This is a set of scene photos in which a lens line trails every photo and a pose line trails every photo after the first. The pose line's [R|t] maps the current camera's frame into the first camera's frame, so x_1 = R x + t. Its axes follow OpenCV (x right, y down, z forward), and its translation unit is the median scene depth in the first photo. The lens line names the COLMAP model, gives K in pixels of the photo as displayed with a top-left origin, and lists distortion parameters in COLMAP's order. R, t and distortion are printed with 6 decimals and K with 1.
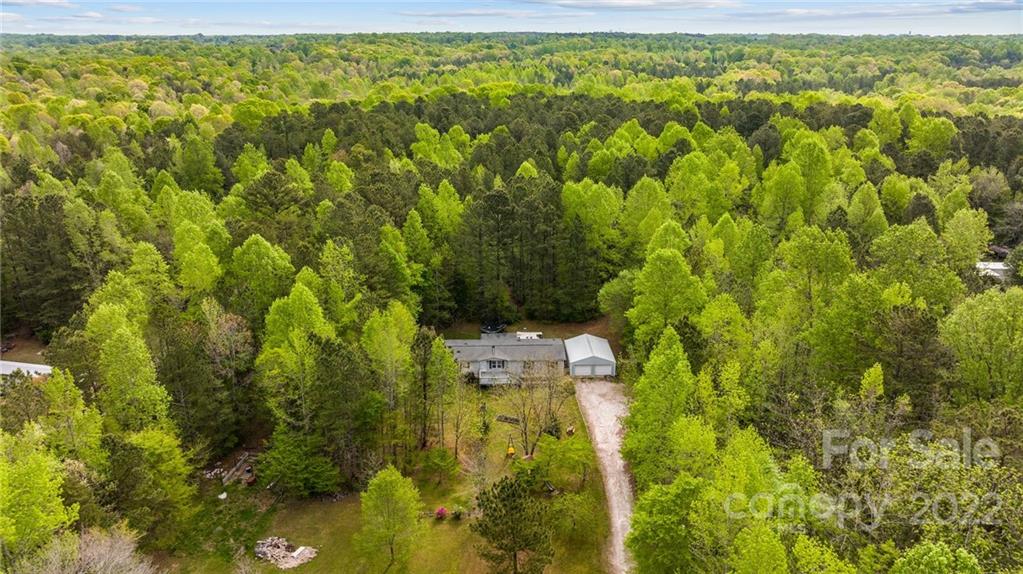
lens RADIAL K [[735.3, 0, 511.5], [0, 735.3, 287.0], [0, 0, 1]] dist [-0.026938, -0.003514]
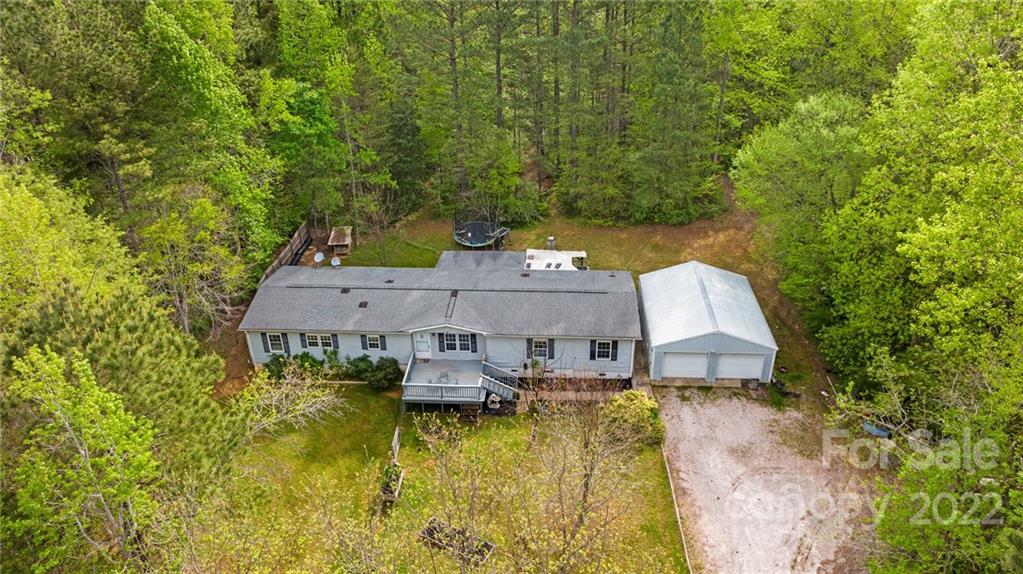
lens RADIAL K [[735.3, 0, 511.5], [0, 735.3, 287.0], [0, 0, 1]] dist [-0.026938, -0.003514]
pose [[0.994409, 0.033793, -0.100041, 0.044739], [-0.015866, 0.984470, 0.174837, 0.009446], [0.104396, -0.172272, 0.979502, 0.626753]]
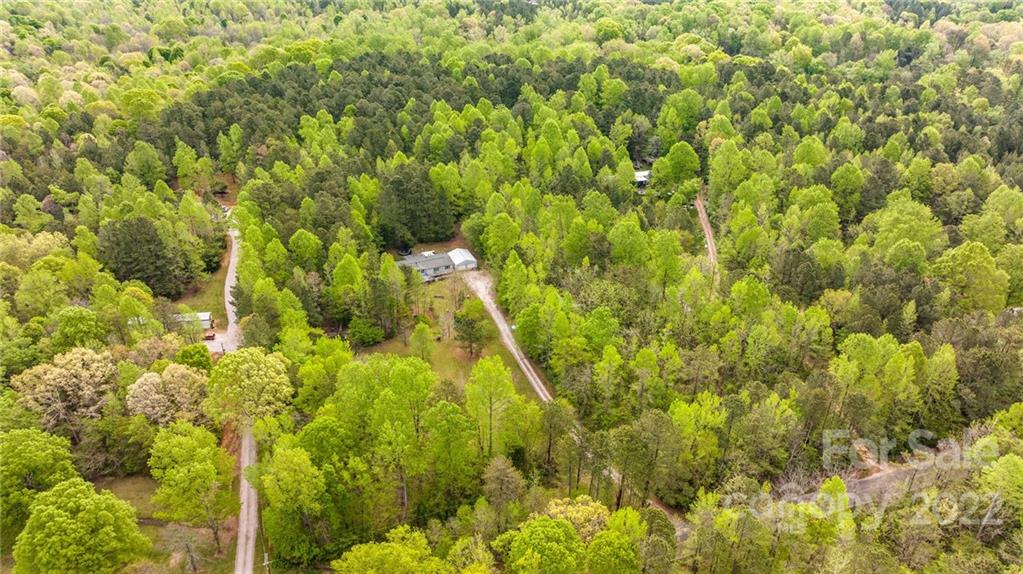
lens RADIAL K [[735.3, 0, 511.5], [0, 735.3, 287.0], [0, 0, 1]] dist [-0.026938, -0.003514]
pose [[0.935488, -0.176073, 0.306367, -0.411557], [0.114430, 0.971246, 0.208775, -0.246191], [-0.334317, -0.160249, 0.928737, -0.964872]]
